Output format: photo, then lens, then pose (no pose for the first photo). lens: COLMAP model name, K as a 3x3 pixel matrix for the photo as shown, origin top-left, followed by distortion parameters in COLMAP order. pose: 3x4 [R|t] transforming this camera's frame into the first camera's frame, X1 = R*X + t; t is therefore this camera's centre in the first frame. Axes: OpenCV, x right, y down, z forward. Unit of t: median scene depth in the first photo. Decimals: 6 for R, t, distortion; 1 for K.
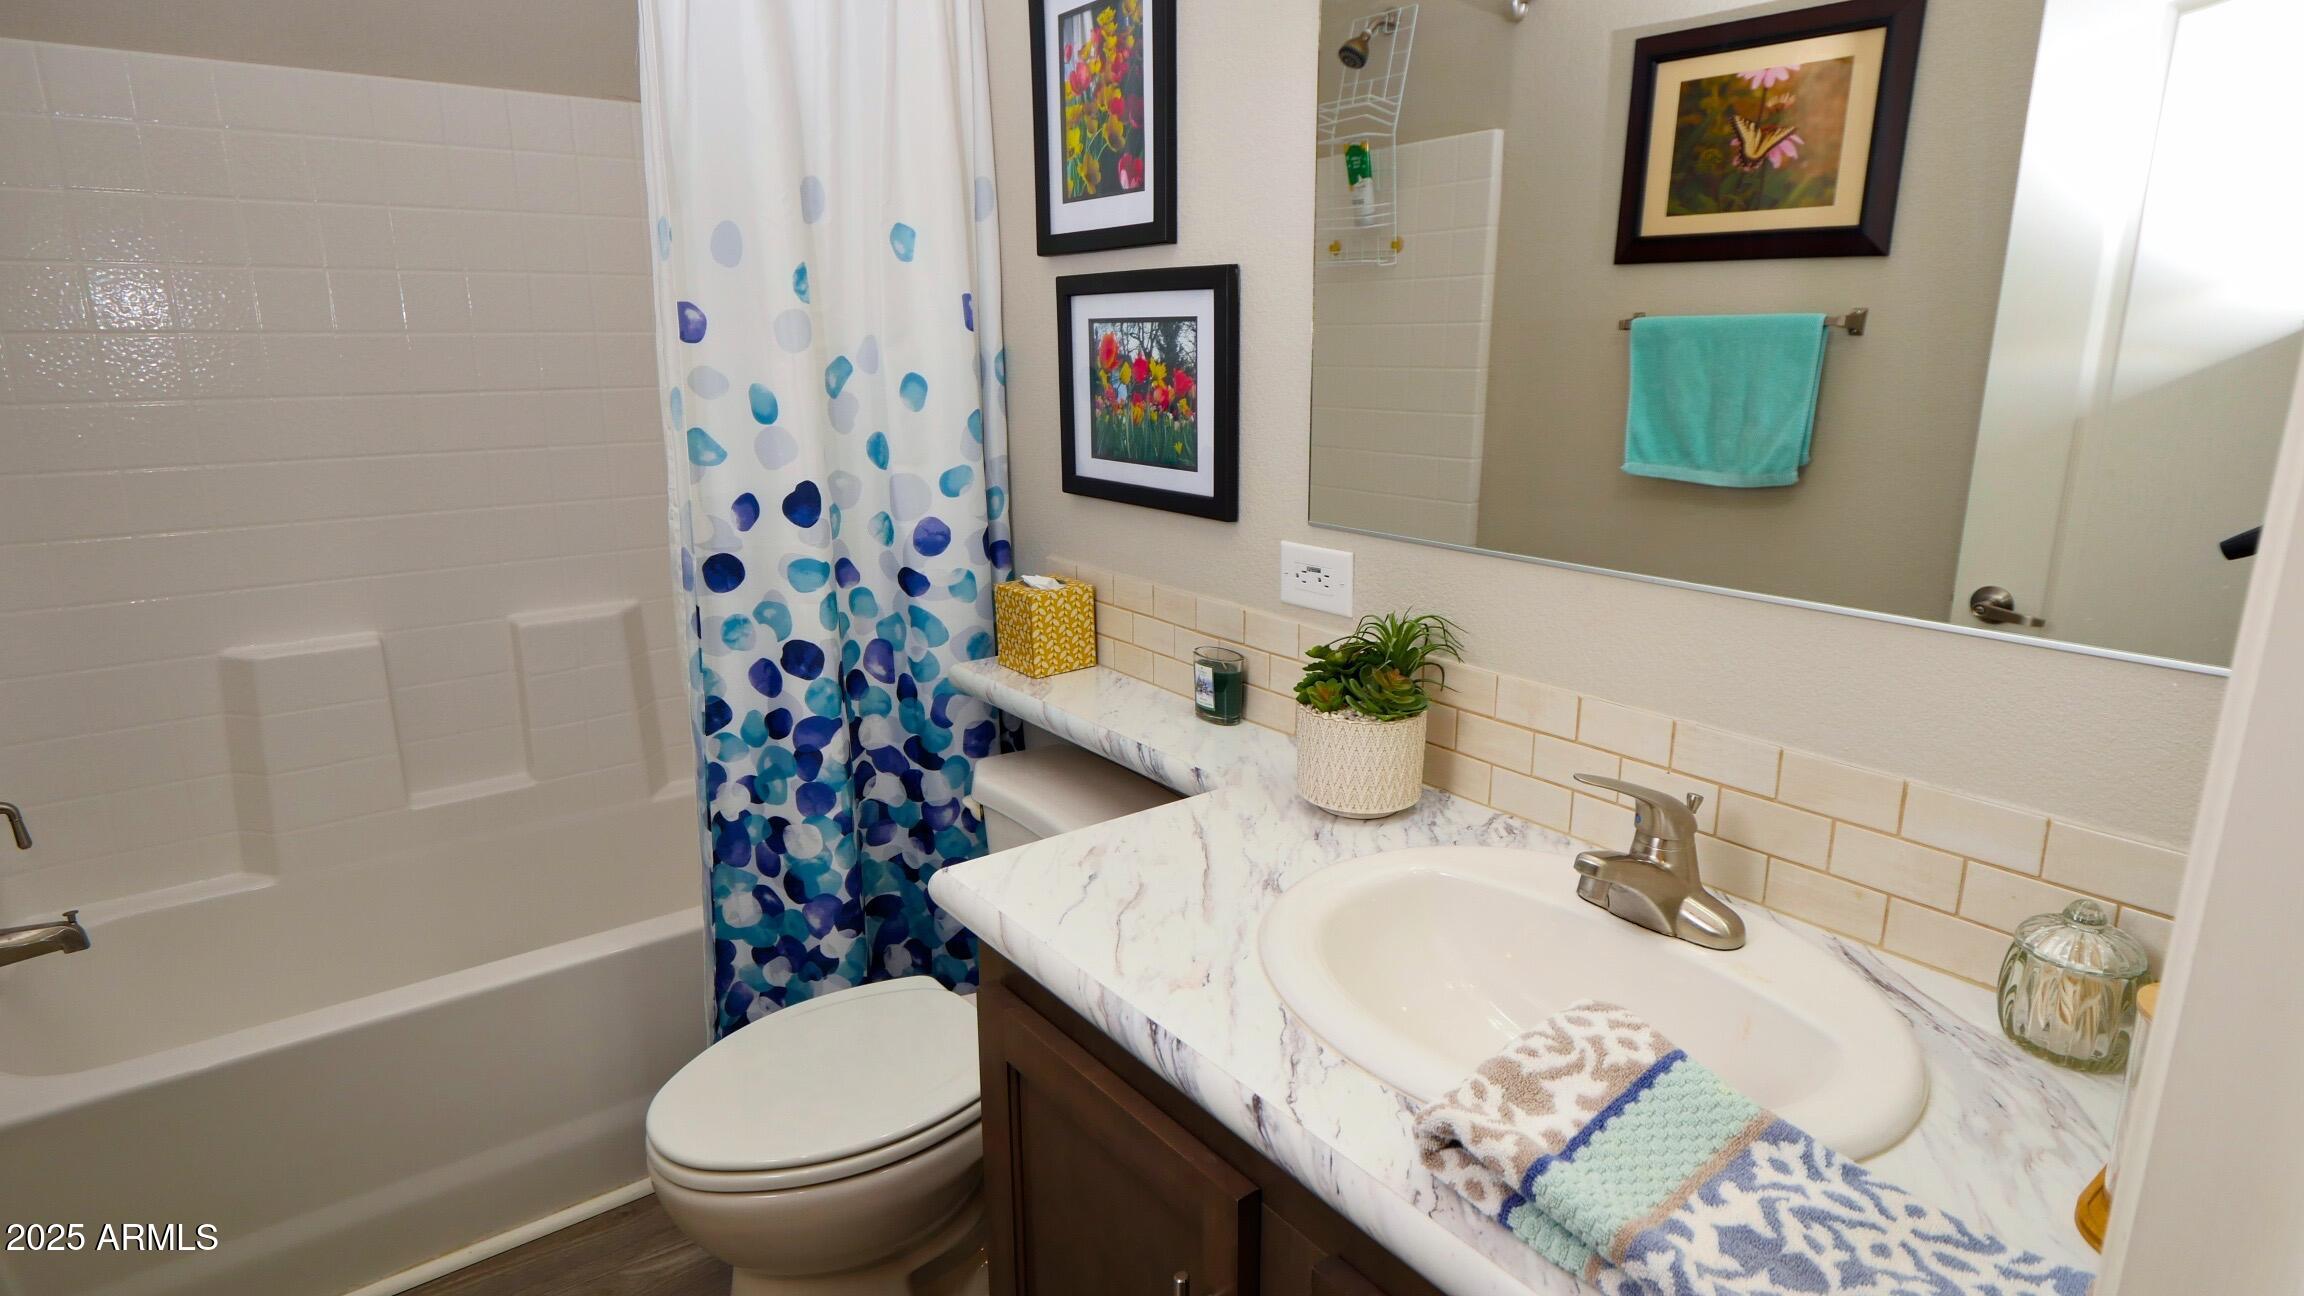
lens RADIAL K [[1237.5, 0, 1152.7], [0, 1237.5, 634.8], [0, 0, 1]] dist [-0.000559, 0.000083]
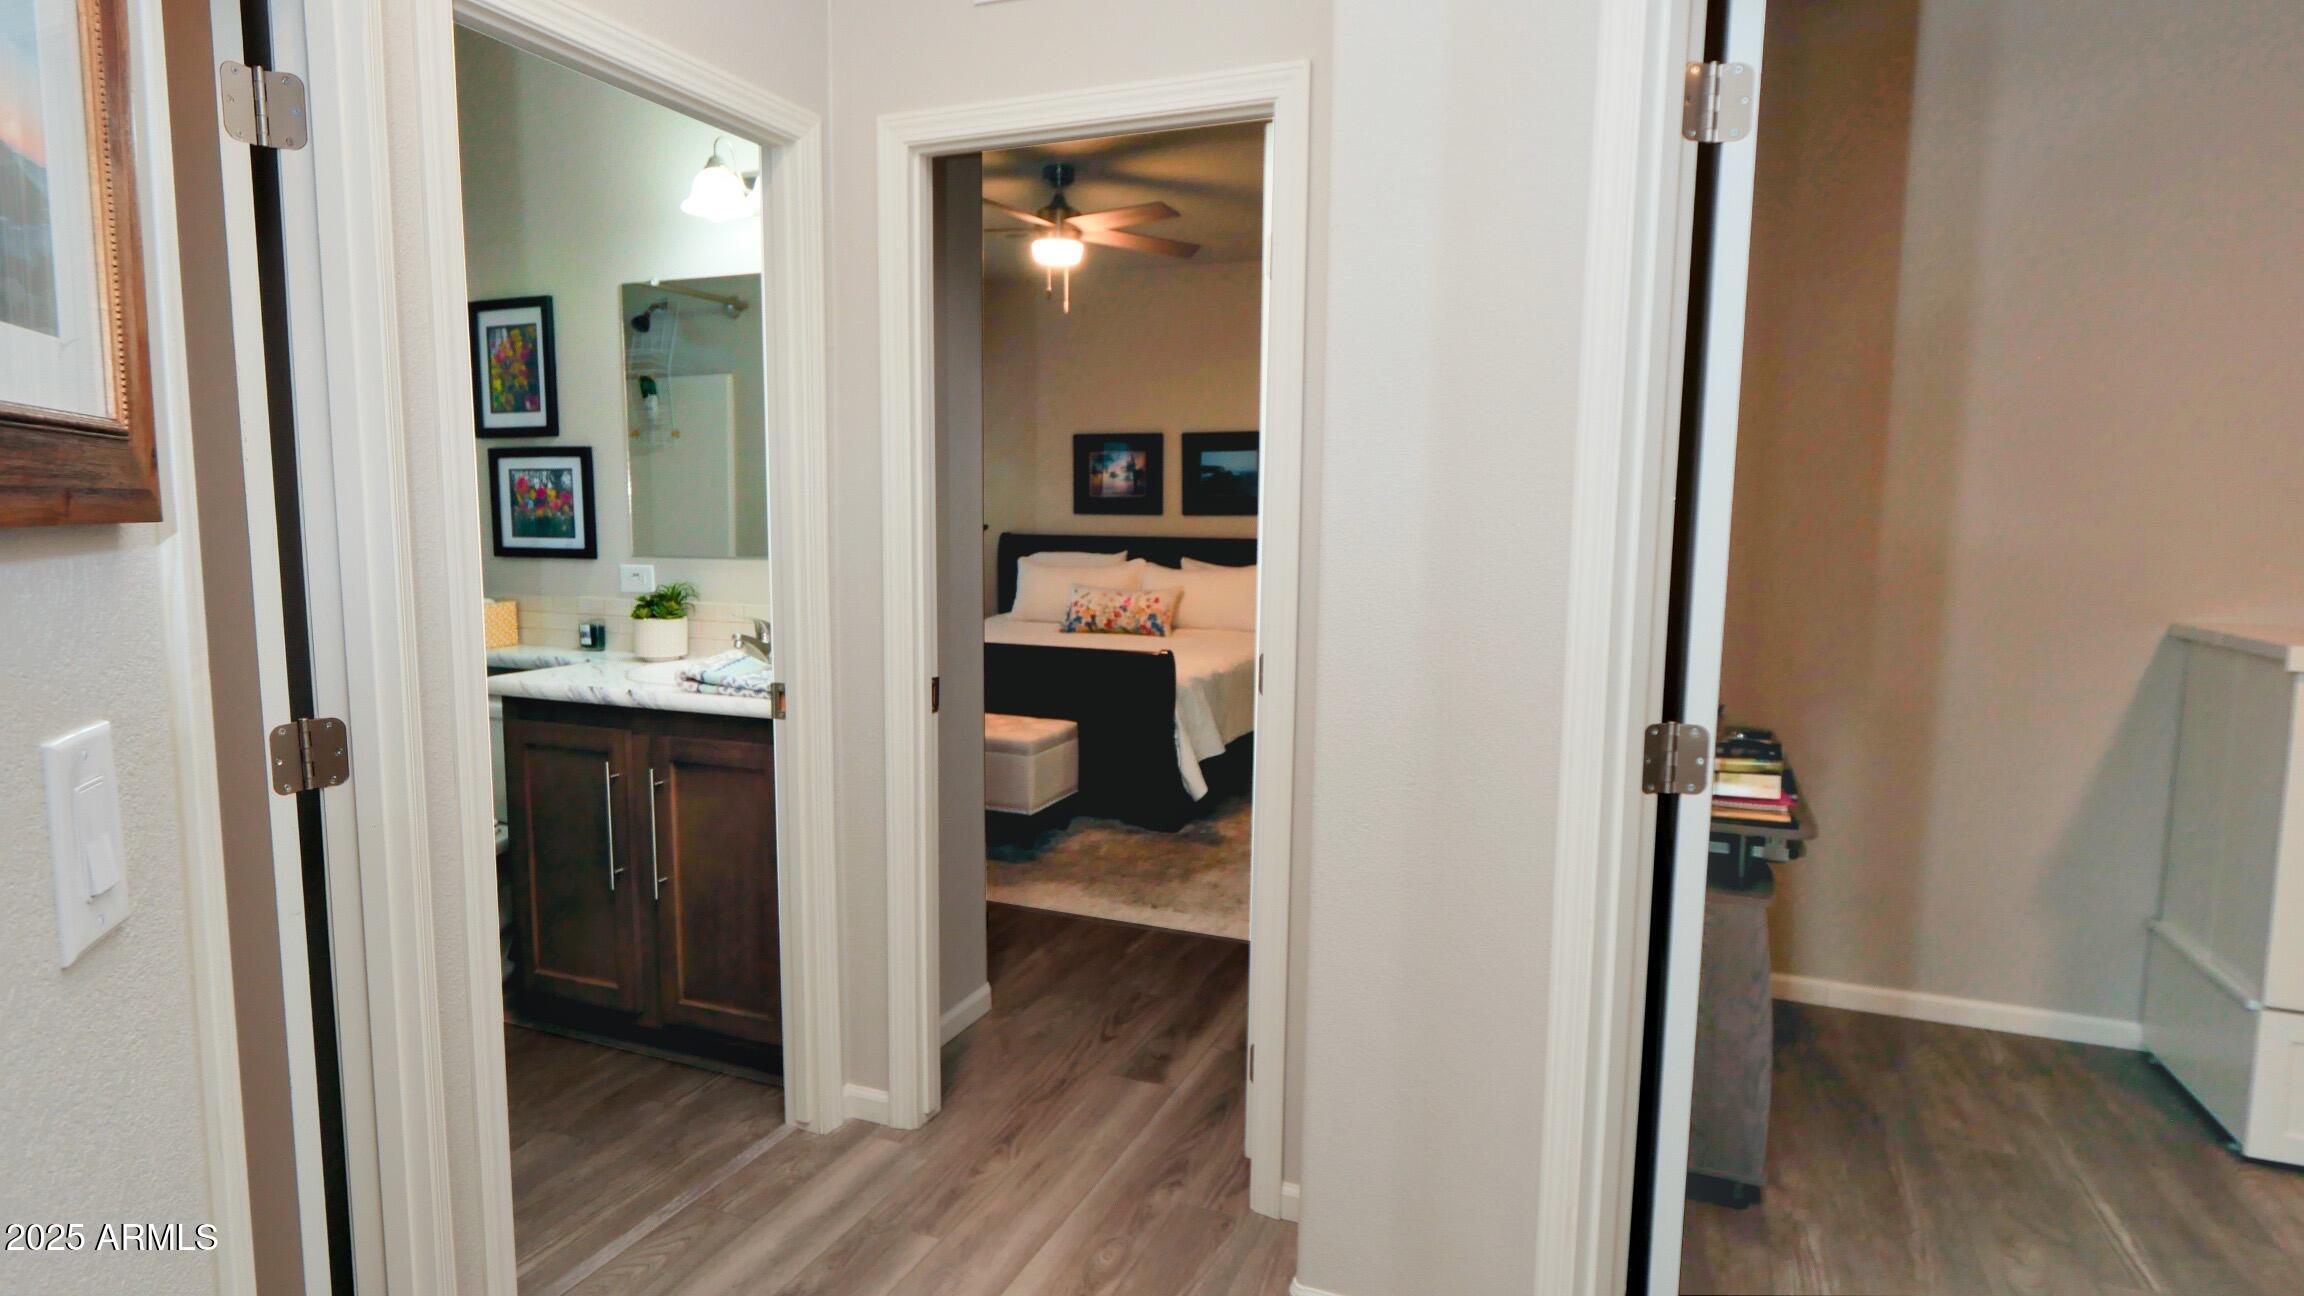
lens RADIAL K [[1233.6, 0, 1174.4], [0, 1233.6, 646.6], [0, 0, 1]] dist [-0.002492, -0.000206]
pose [[0.852458, -0.042991, 0.521026, -0.182189], [0.109856, 0.989092, -0.098124, 0.344405], [-0.511124, 0.140884, 0.847882, -1.208584]]
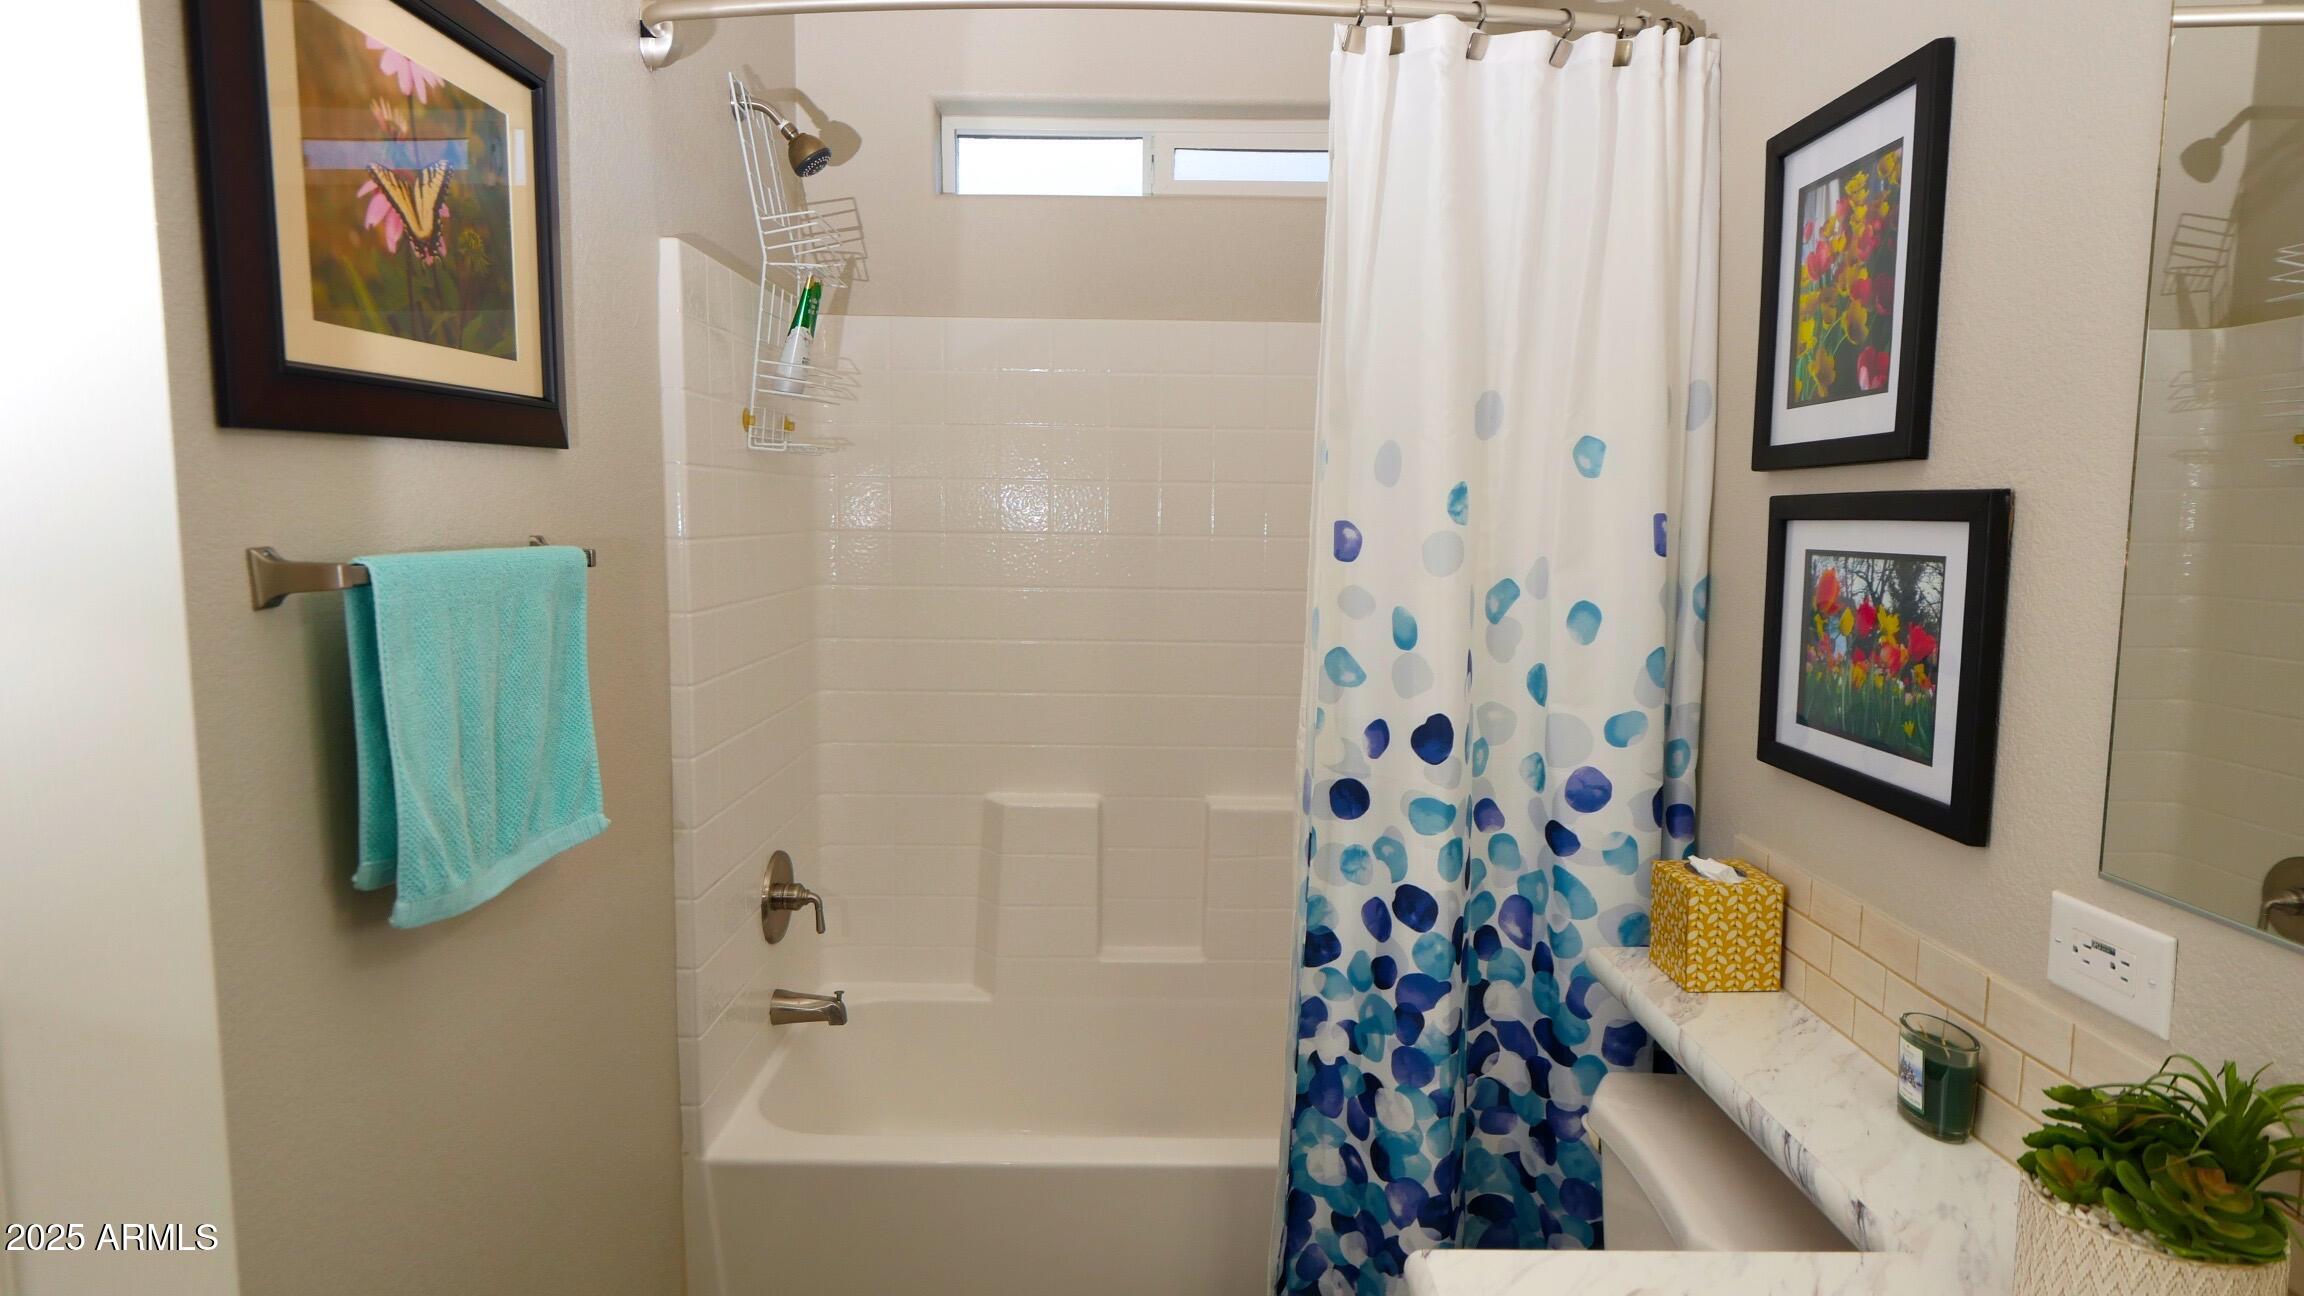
lens RADIAL K [[1237.5, 0, 1152.7], [0, 1237.5, 634.8], [0, 0, 1]] dist [-0.000559, 0.000083]
pose [[0.800603, 0.072496, -0.594794, 0.085424], [-0.158056, 0.983048, -0.092928, -0.061093], [0.577973, 0.168409, 0.798489, 0.135513]]
